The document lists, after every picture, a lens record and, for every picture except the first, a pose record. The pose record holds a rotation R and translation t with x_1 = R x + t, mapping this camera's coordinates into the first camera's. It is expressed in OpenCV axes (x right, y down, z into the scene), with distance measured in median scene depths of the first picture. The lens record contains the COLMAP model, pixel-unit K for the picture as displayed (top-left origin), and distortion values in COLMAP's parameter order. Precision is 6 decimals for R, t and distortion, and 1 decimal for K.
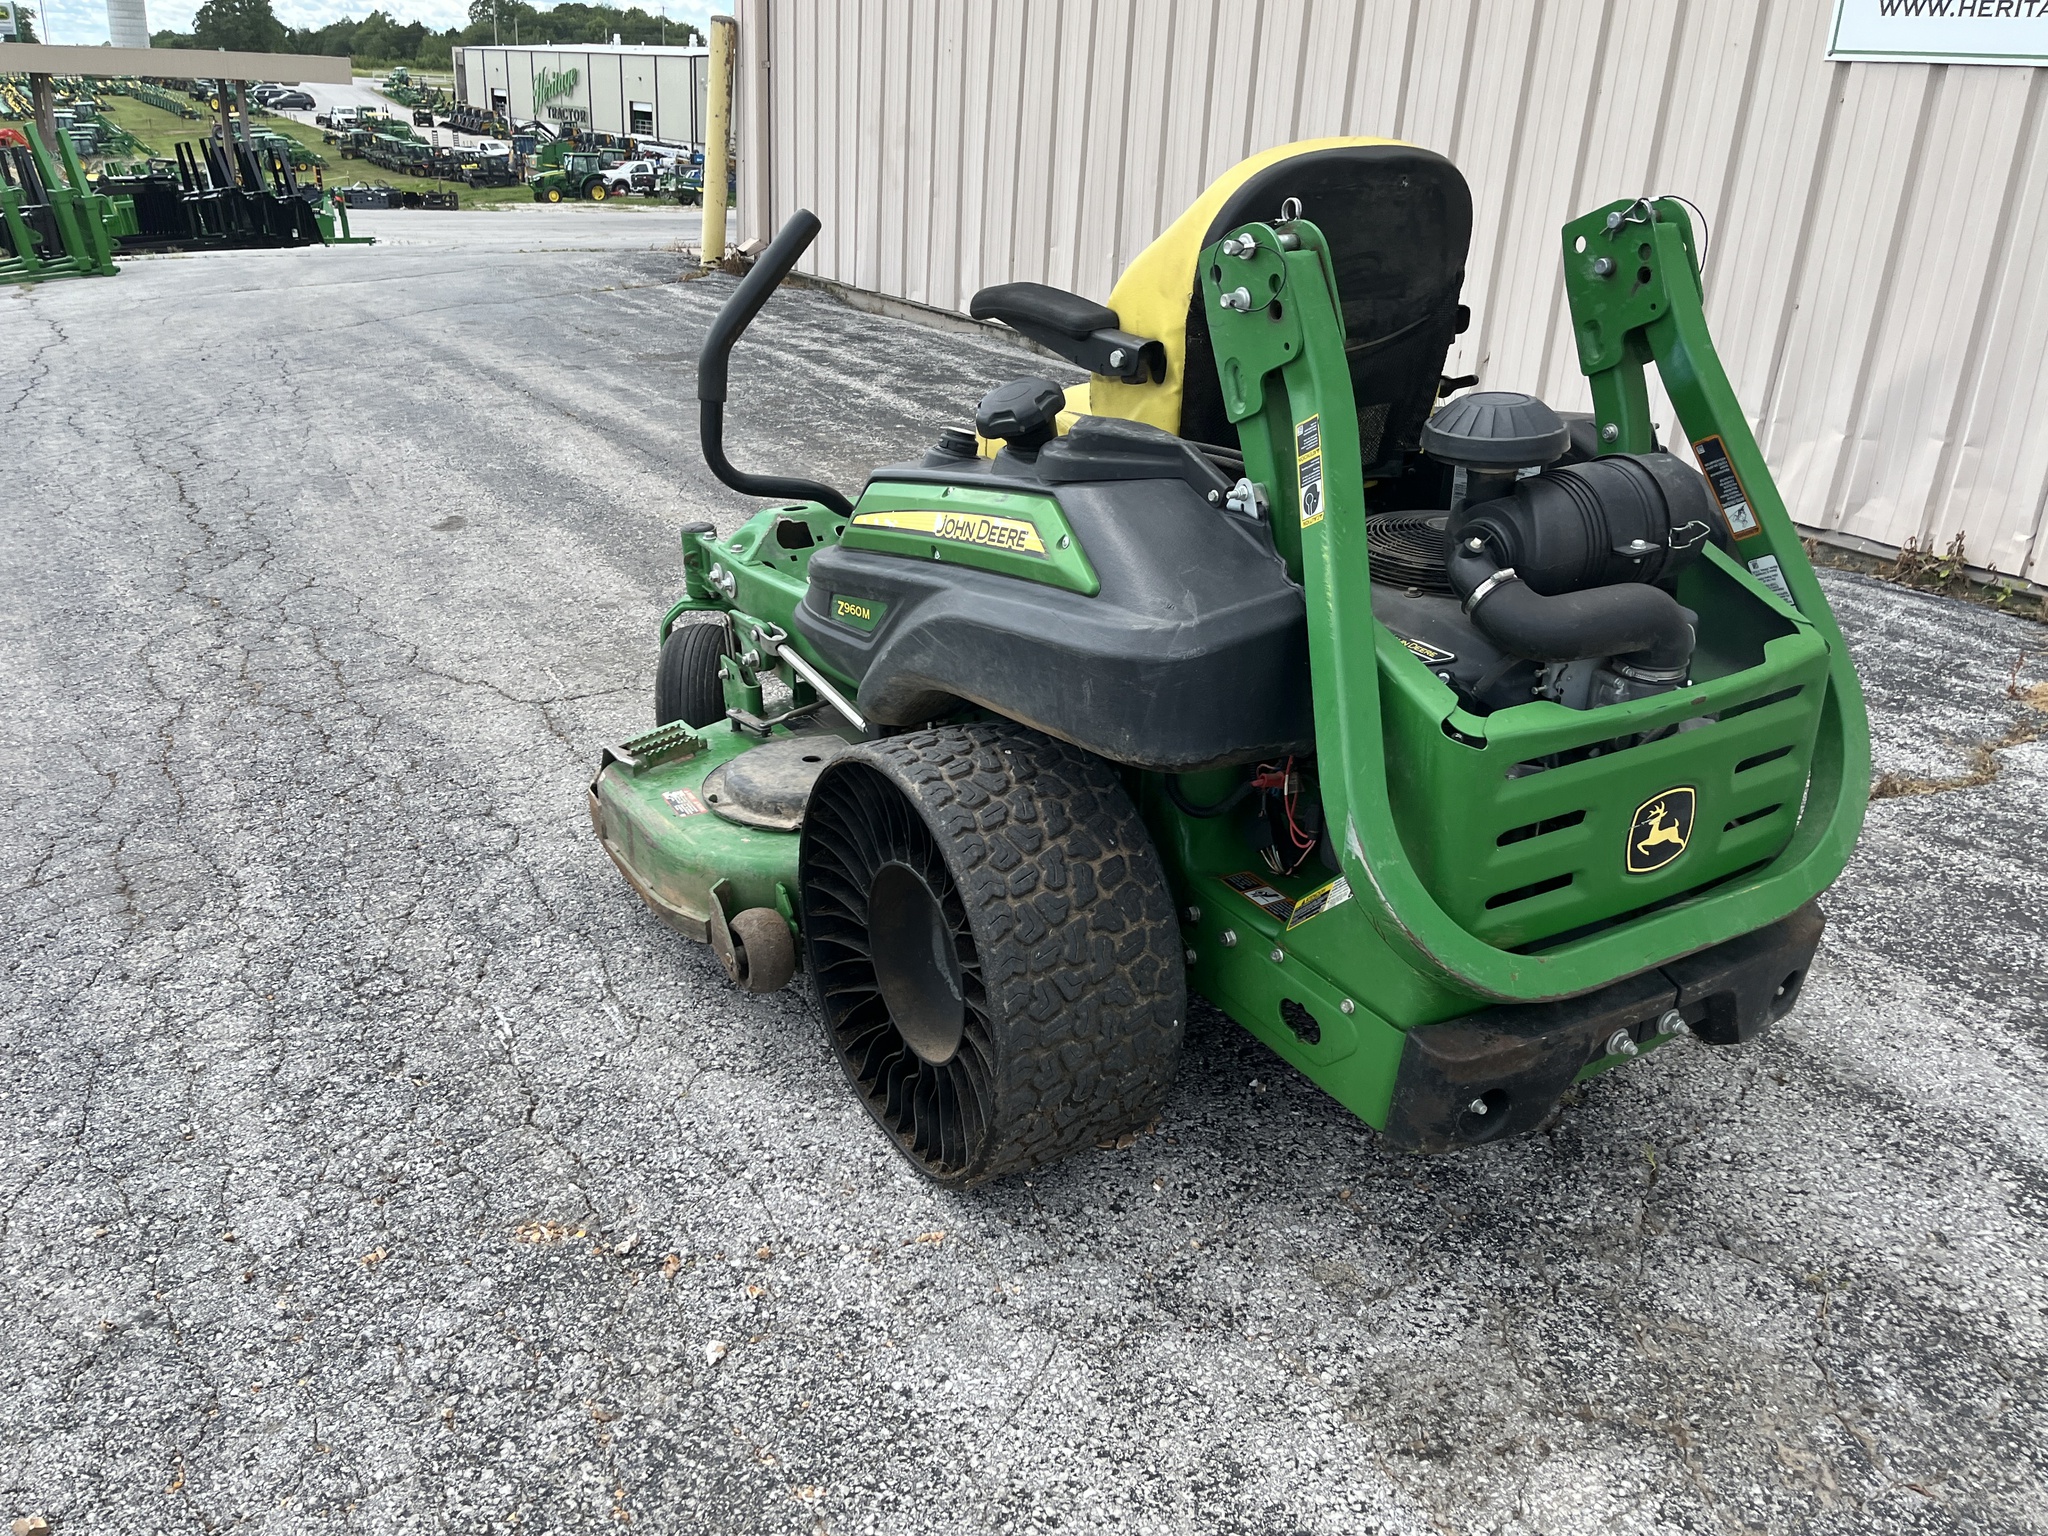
lens RADIAL K [[1651.0, 0, 1013.7], [0, 1651.0, 779.9], [0, 0, 1]] dist [0.063724, -0.089778]
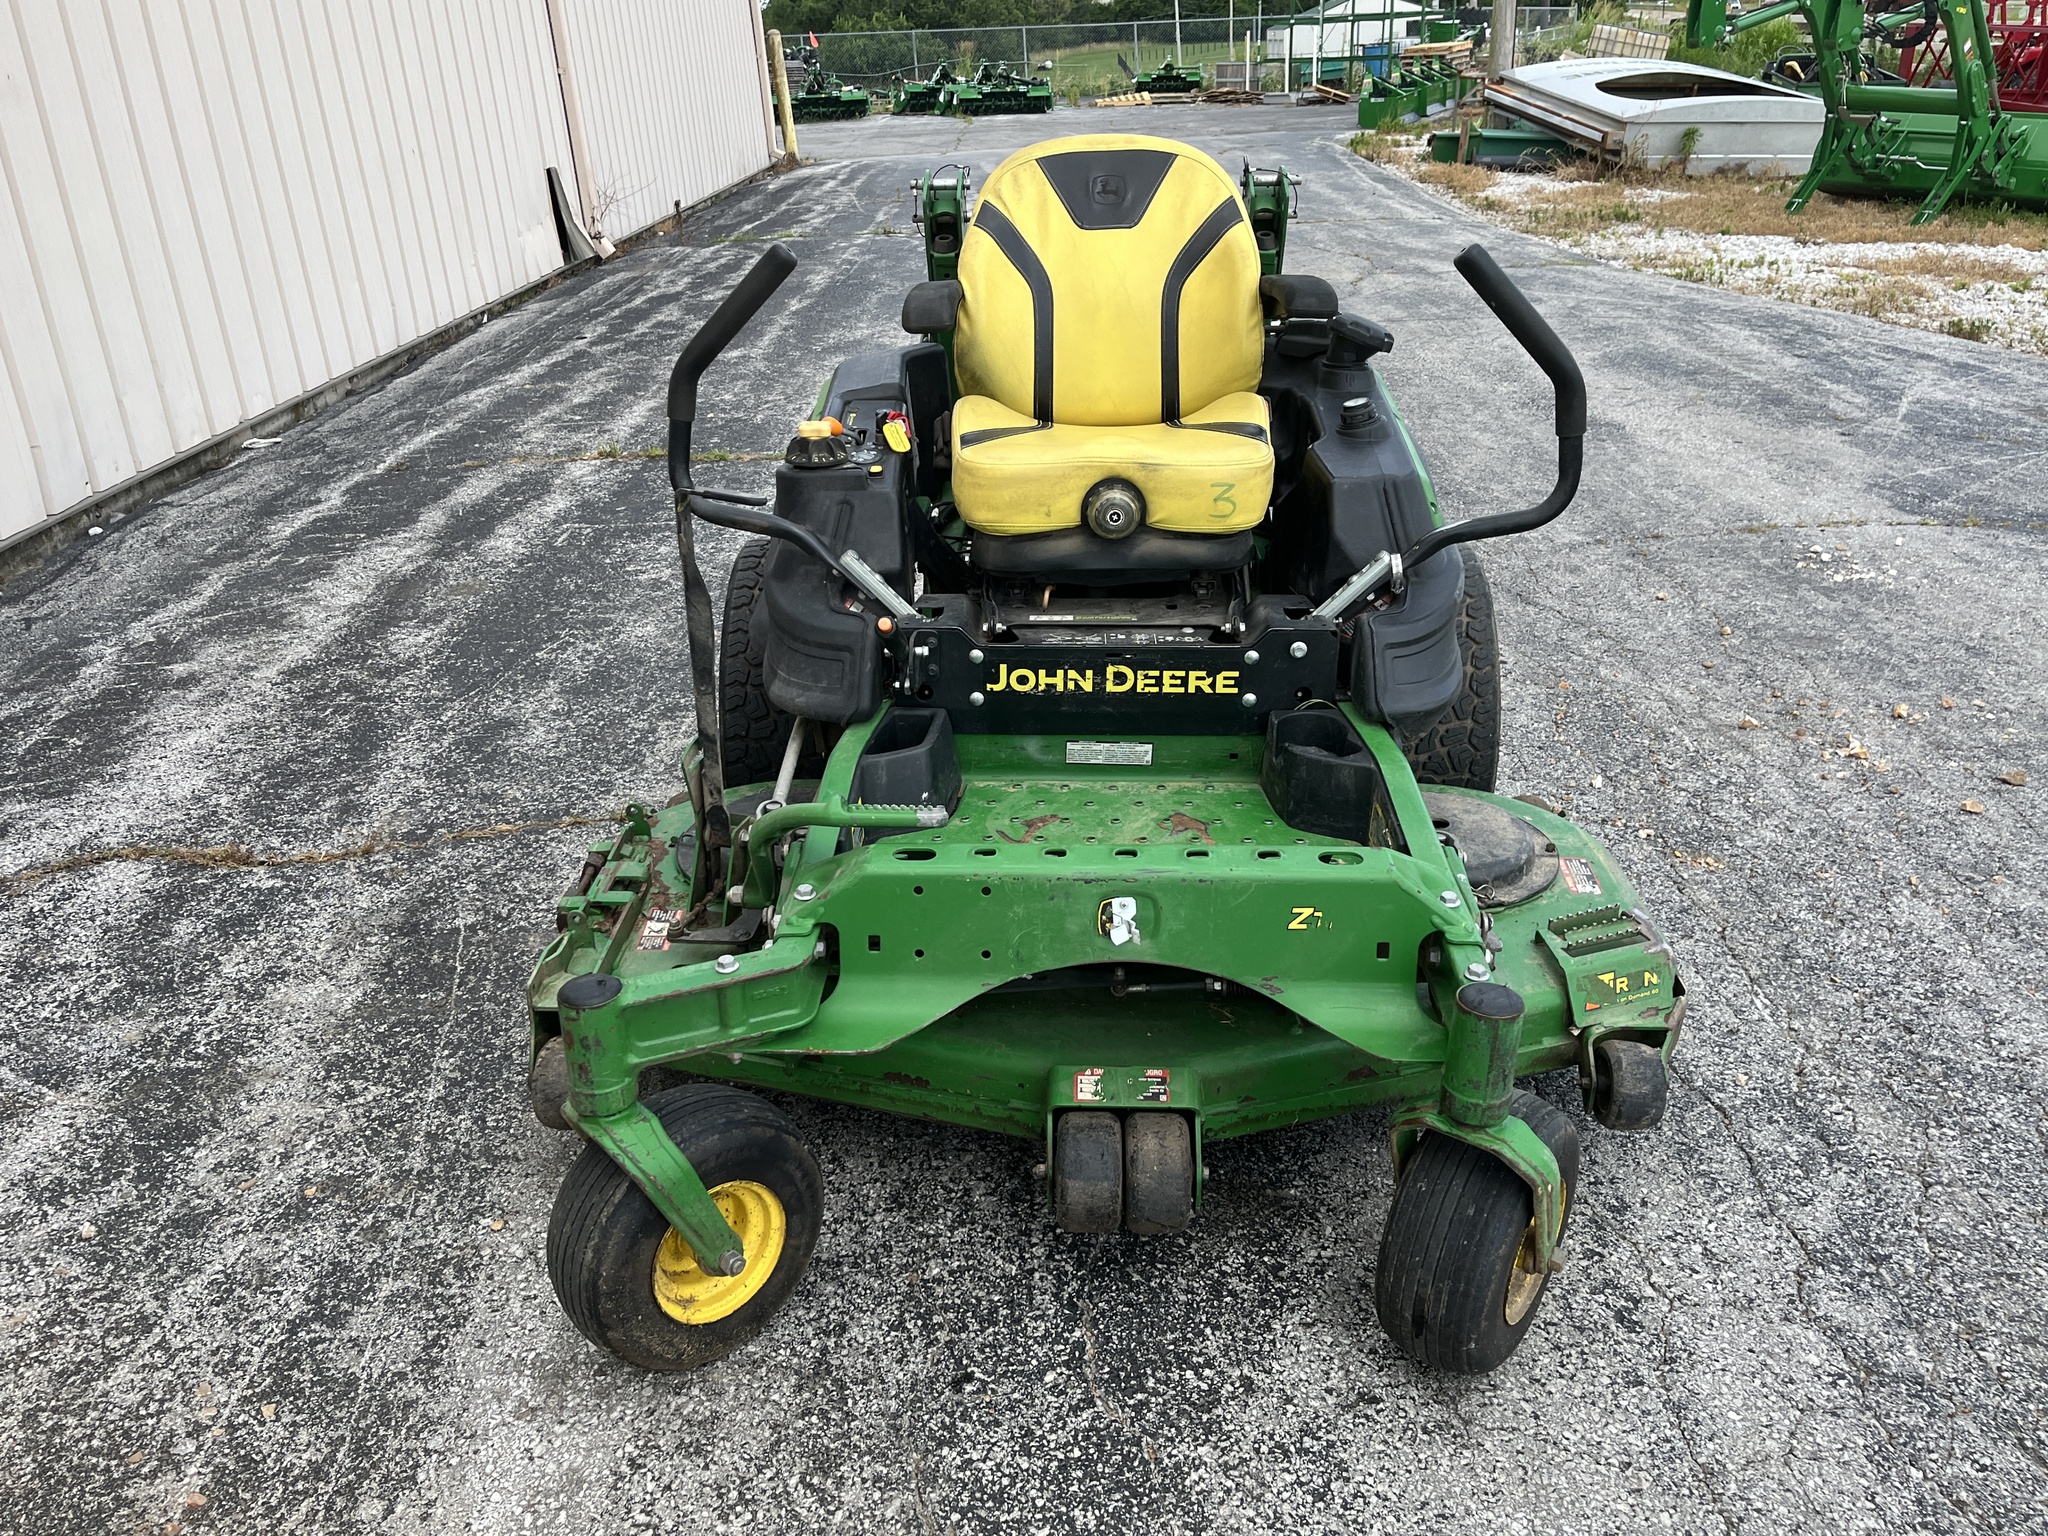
lens RADIAL K [[1651.0, 0, 1016.2], [0, 1651.0, 757.4], [0, 0, 1]] dist [0.063724, -0.089778]
pose [[-0.843277, -0.207082, 0.495984, -0.430746], [0.227172, 0.698996, 0.678083, -0.827526], [-0.487110, 0.684486, -0.542405, 1.820693]]
